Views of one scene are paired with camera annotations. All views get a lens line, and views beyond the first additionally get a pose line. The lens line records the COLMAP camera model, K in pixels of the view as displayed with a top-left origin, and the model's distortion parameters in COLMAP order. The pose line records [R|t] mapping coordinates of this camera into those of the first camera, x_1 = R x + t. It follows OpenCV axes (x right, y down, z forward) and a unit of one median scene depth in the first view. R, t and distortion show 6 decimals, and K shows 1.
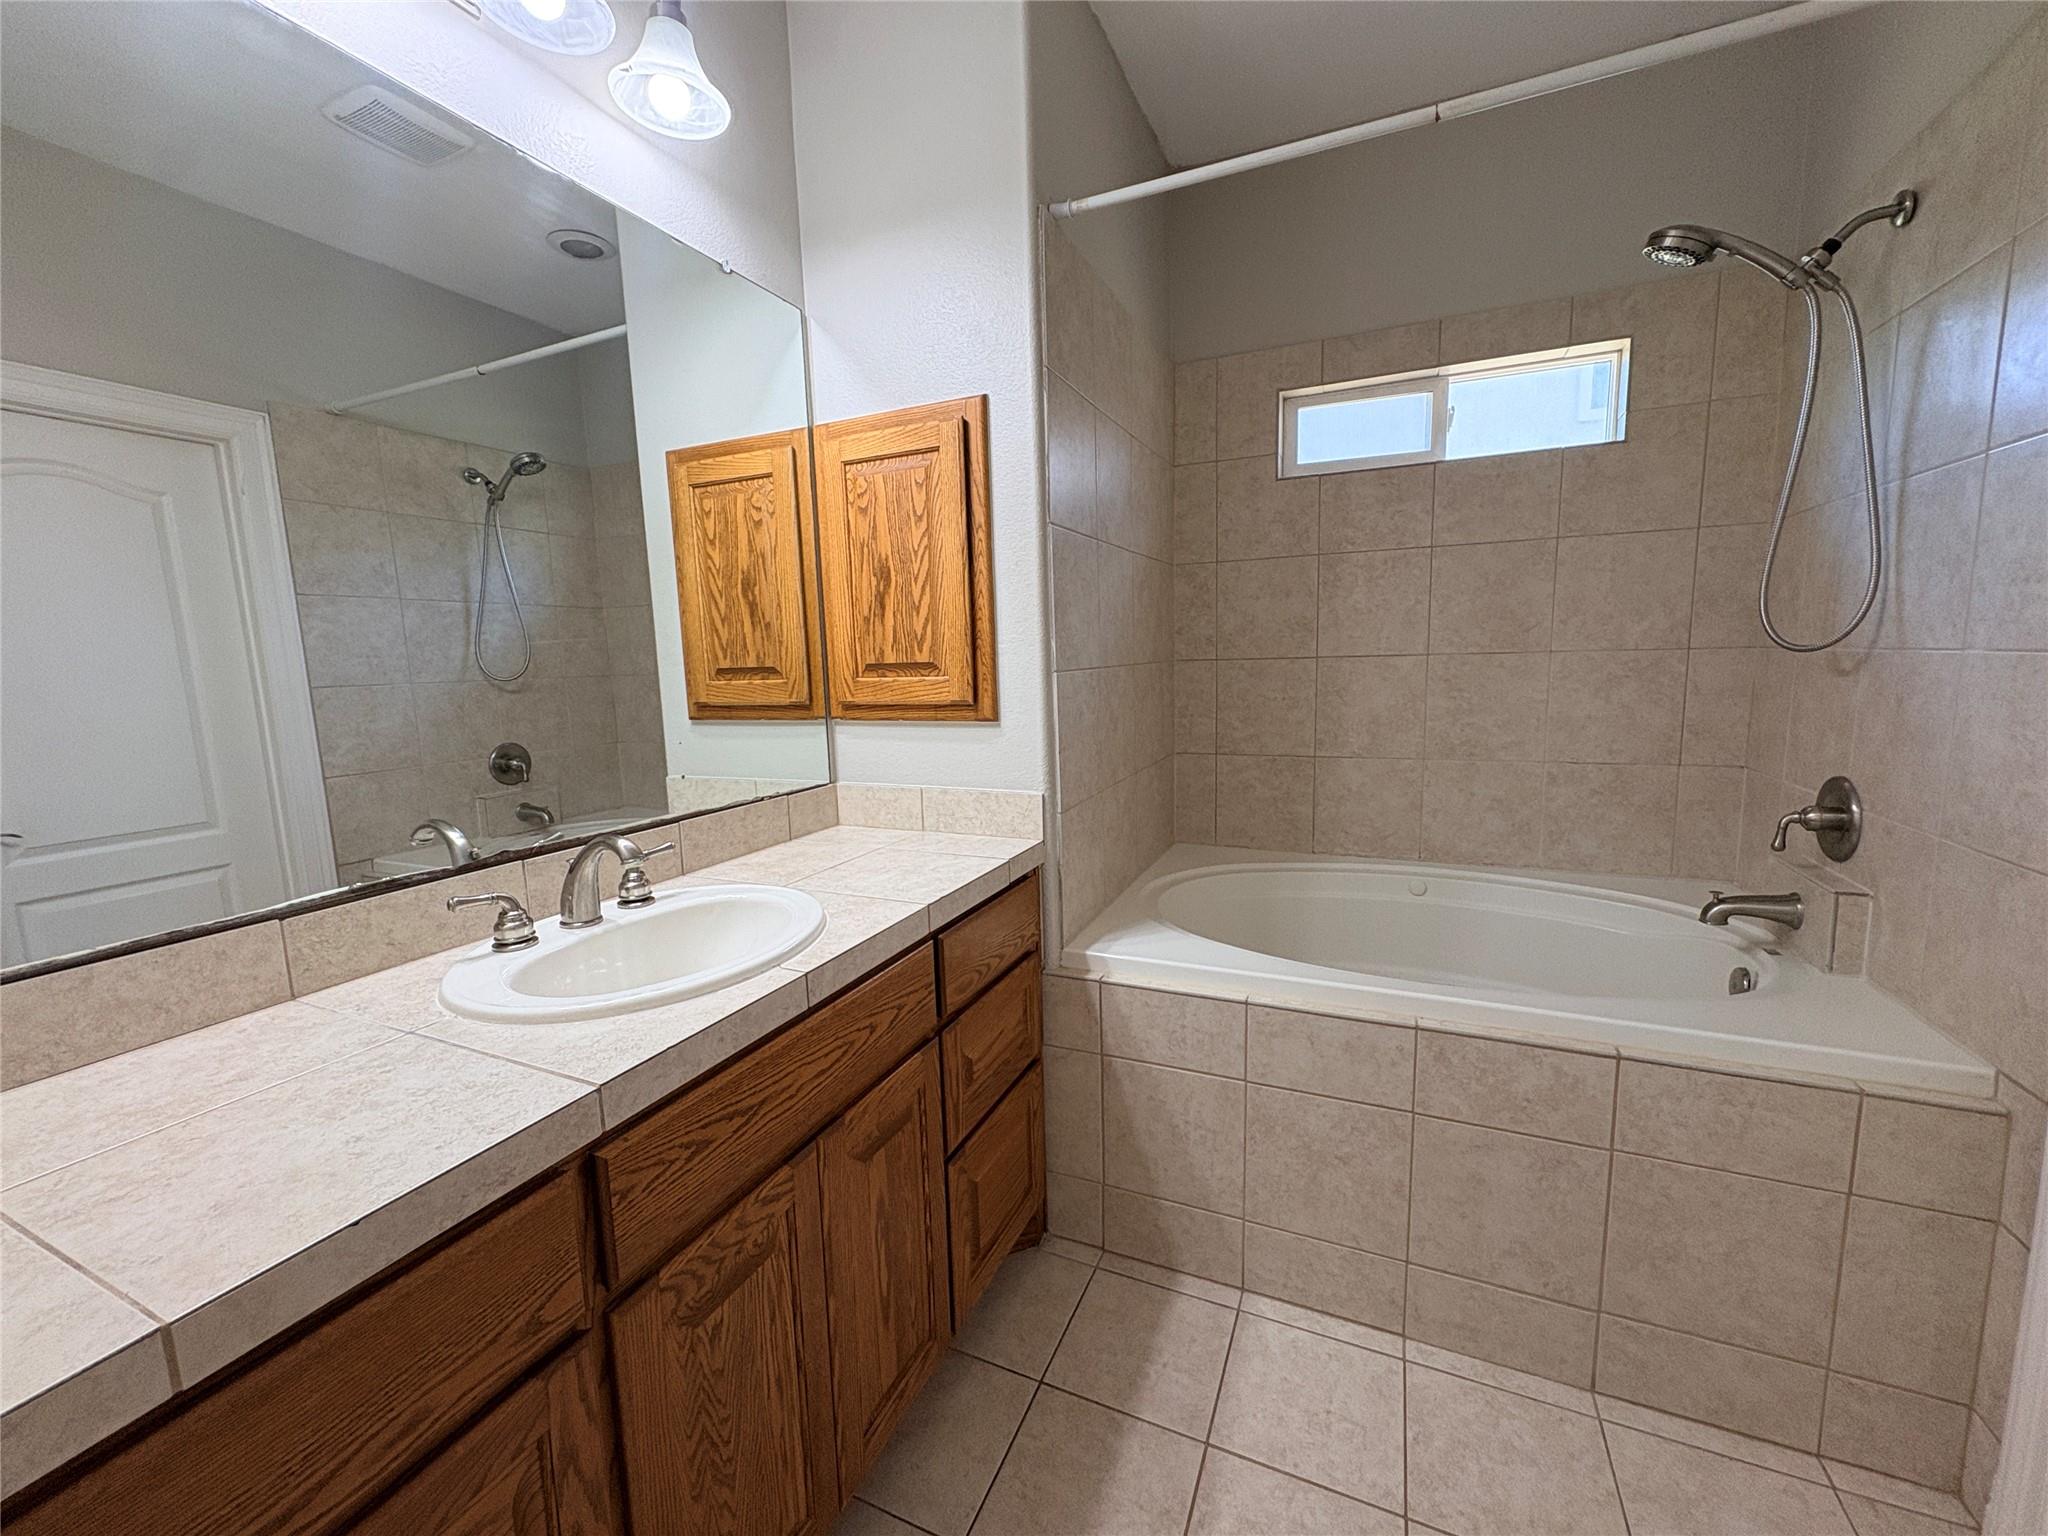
lens RADIAL K [[816.1, 0, 1025.0], [0, 816.1, 763.0], [0, 0, 1]] dist [0.000265, 0.000250]
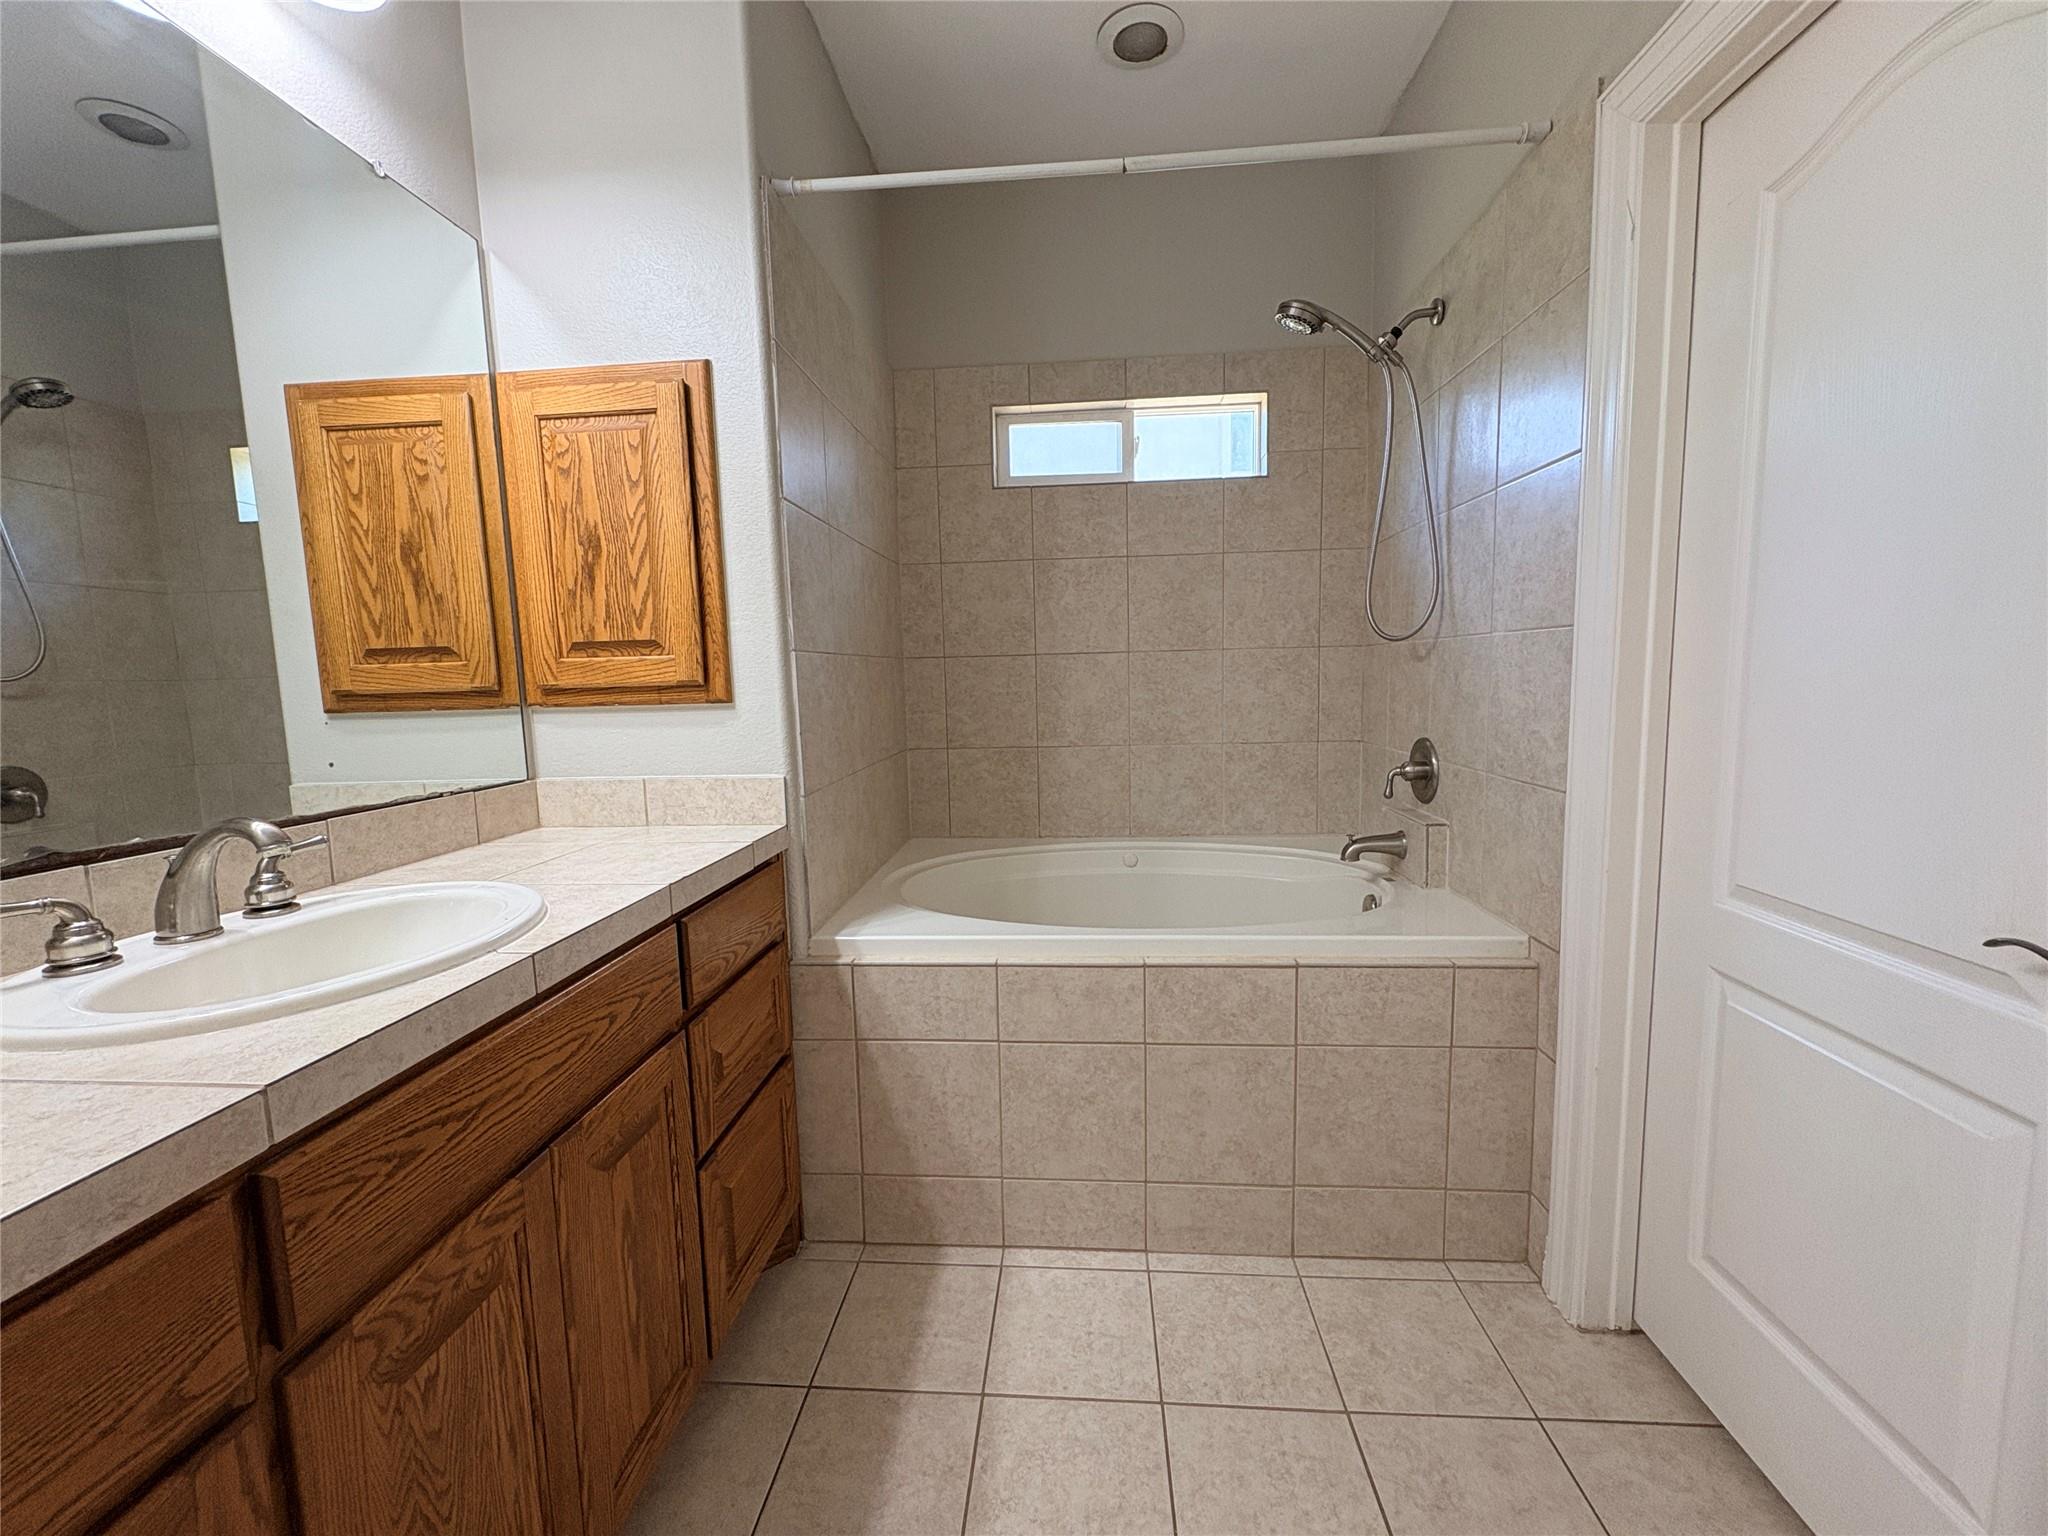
lens RADIAL K [[816.1, 0, 1025.1], [0, 816.1, 762.3], [0, 0, 1]] dist [0.000265, 0.000250]
pose [[0.940046, -0.031659, 0.339574, -0.038329], [0.043591, 0.998669, -0.027564, 0.060930], [-0.338250, 0.040714, 0.940175, -0.005454]]
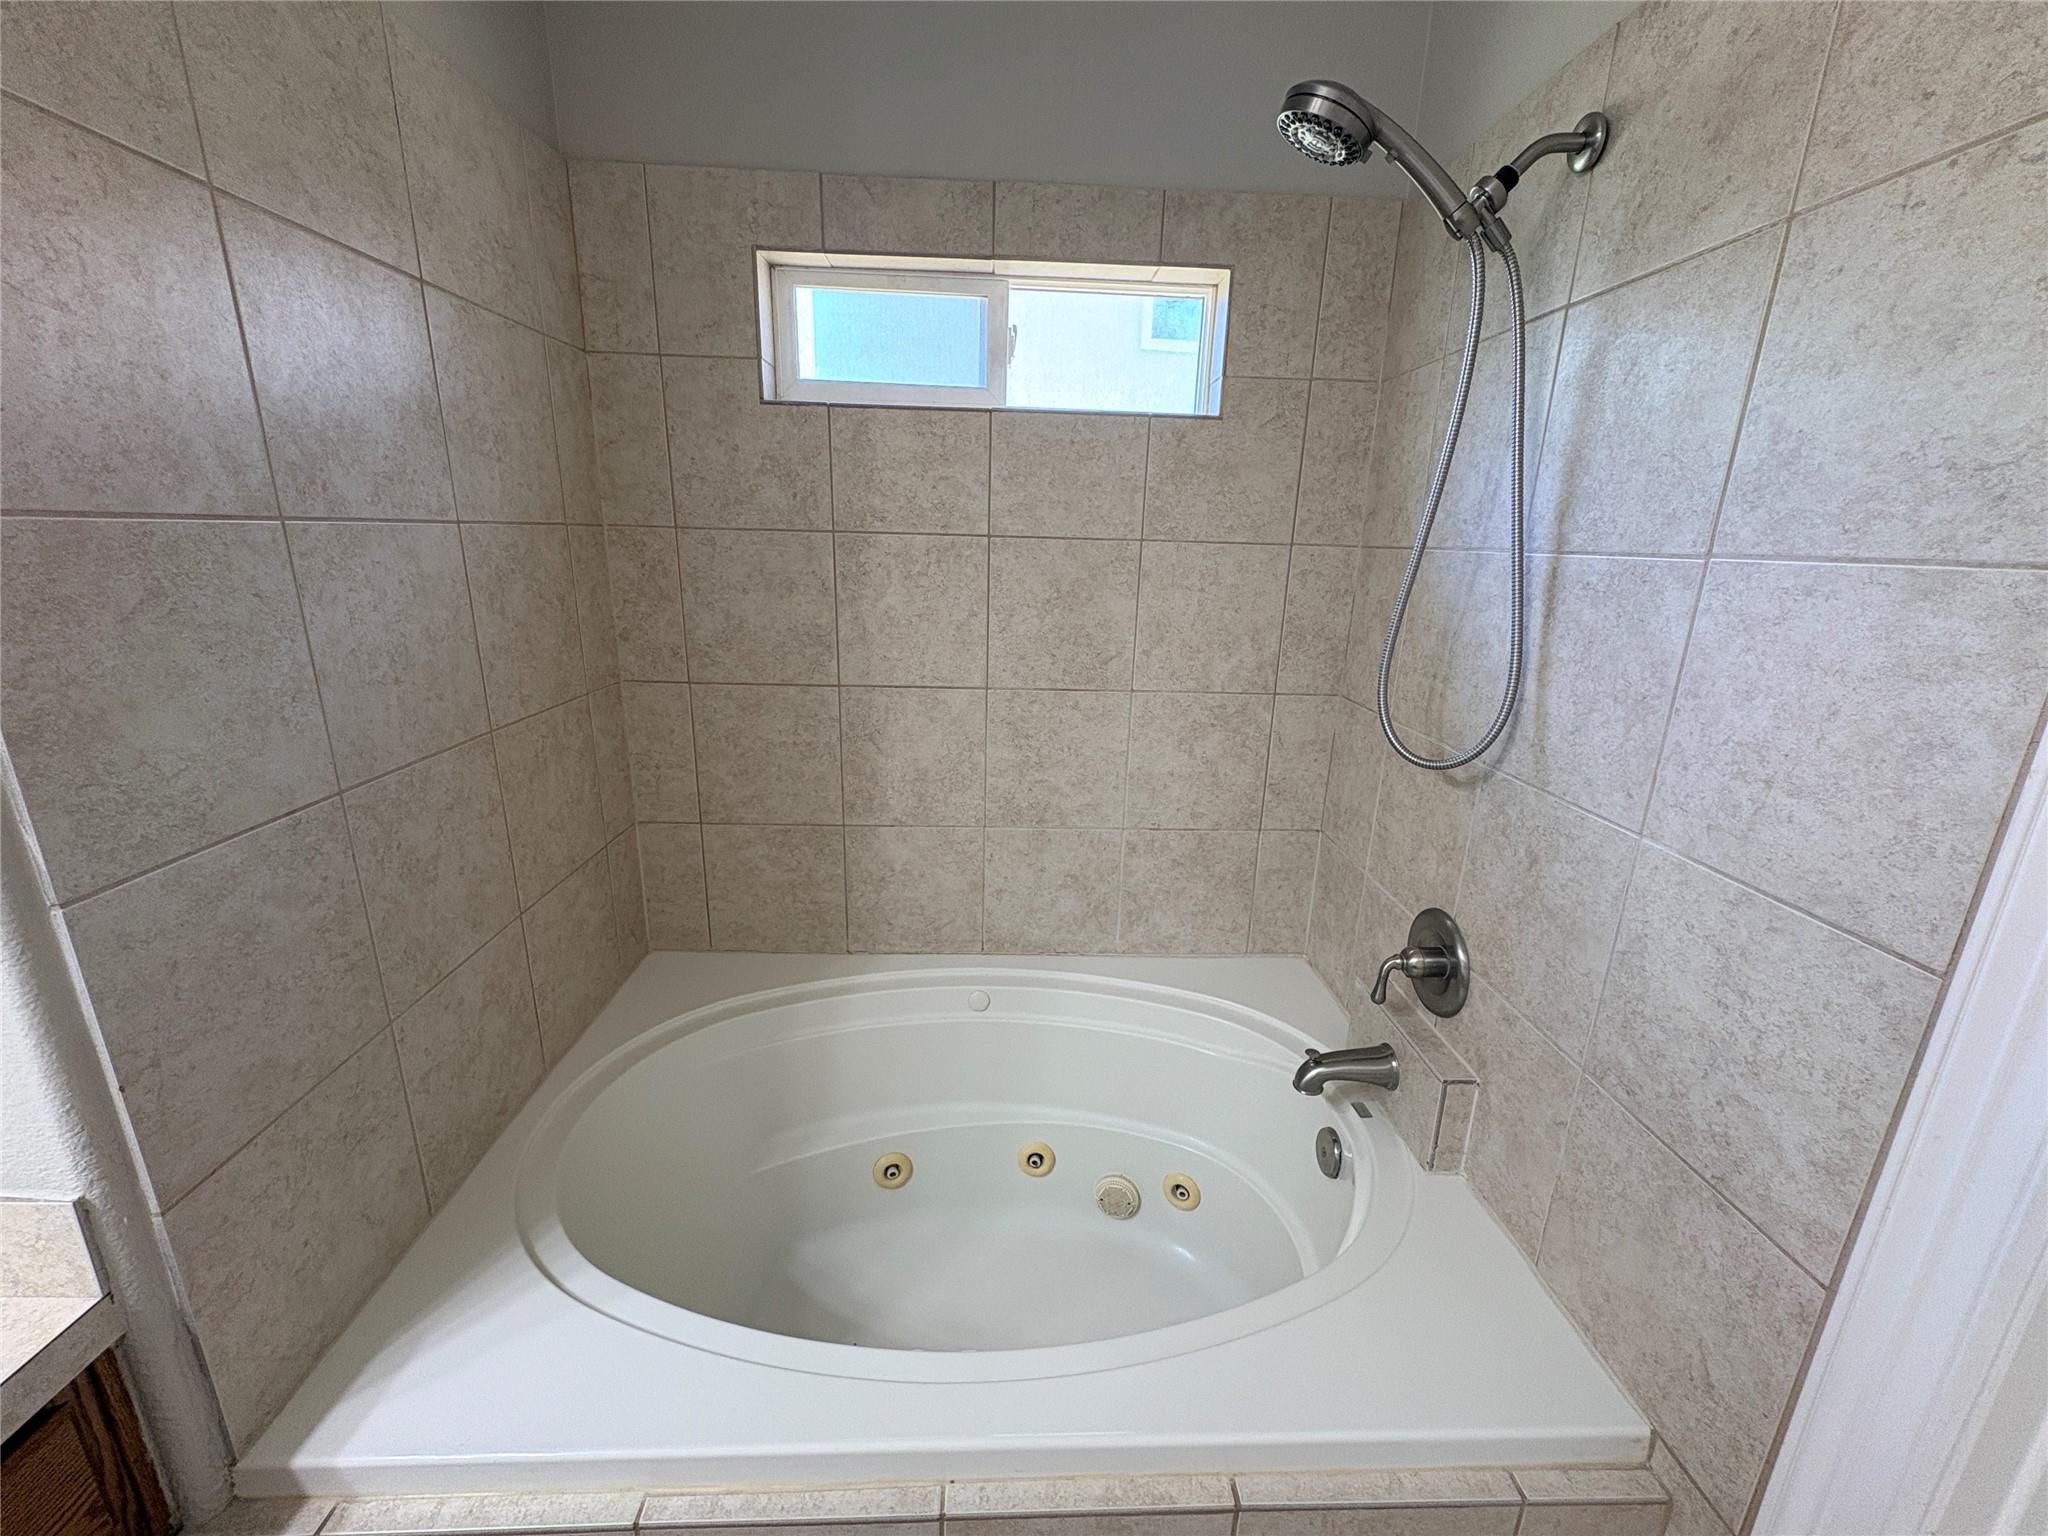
lens RADIAL K [[816.1, 0, 1026.5], [0, 816.1, 761.7], [0, 0, 1]] dist [0.000265, 0.000250]
pose [[0.893573, -0.067661, 0.443790, 0.279076], [0.007607, 0.990717, 0.135730, -0.228681], [-0.448854, -0.117909, 0.885792, 0.472079]]
